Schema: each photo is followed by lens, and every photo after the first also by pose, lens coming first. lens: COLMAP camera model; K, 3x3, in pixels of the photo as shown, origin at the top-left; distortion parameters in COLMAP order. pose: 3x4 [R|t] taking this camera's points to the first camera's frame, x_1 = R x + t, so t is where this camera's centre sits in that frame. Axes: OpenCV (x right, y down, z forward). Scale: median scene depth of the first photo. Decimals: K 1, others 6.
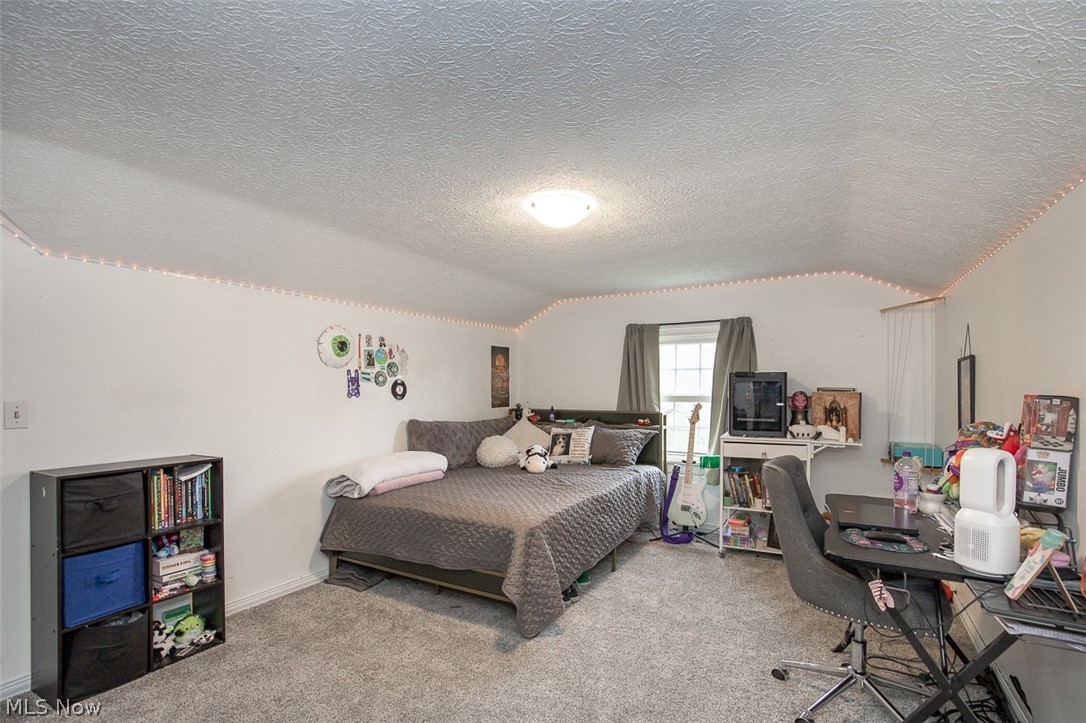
lens RADIAL K [[506.8, 0, 540.4], [0, 506.8, 390.9], [0, 0, 1]] dist [-0.012881, 0.004954]
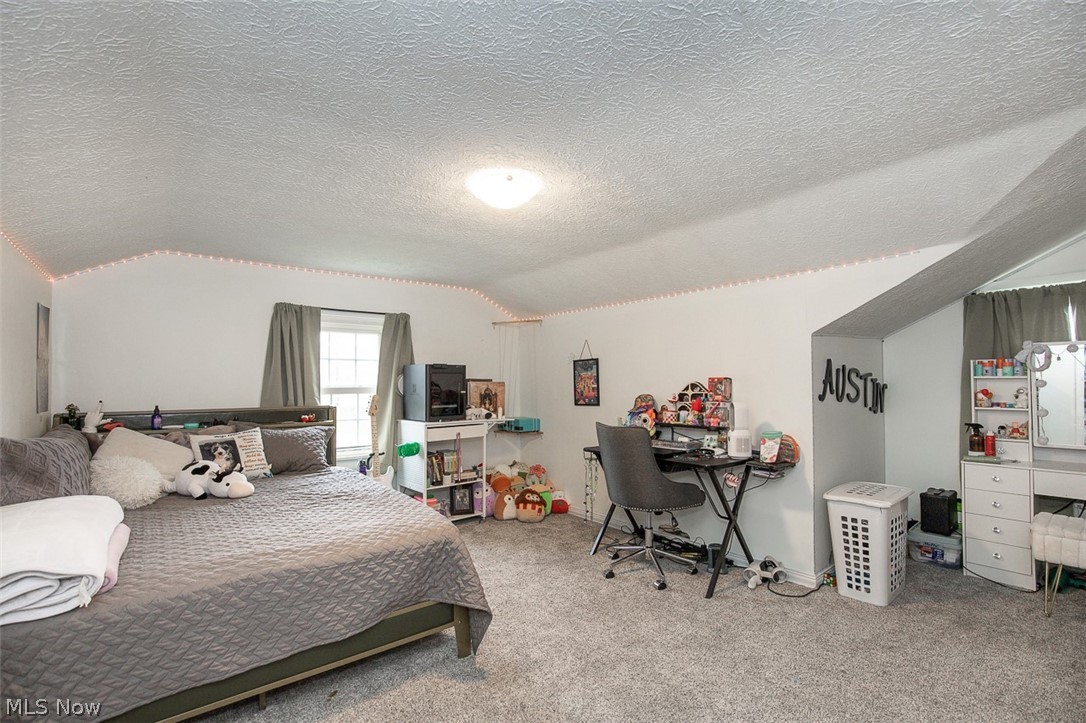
lens RADIAL K [[506.8, 0, 542.0], [0, 506.8, 366.9], [0, 0, 1]] dist [-0.012881, 0.004954]
pose [[0.364660, 0.027236, 0.930742, -0.480537], [0.011531, 0.999363, -0.033762, 0.007959], [-0.931069, 0.023044, 0.364114, 0.322862]]
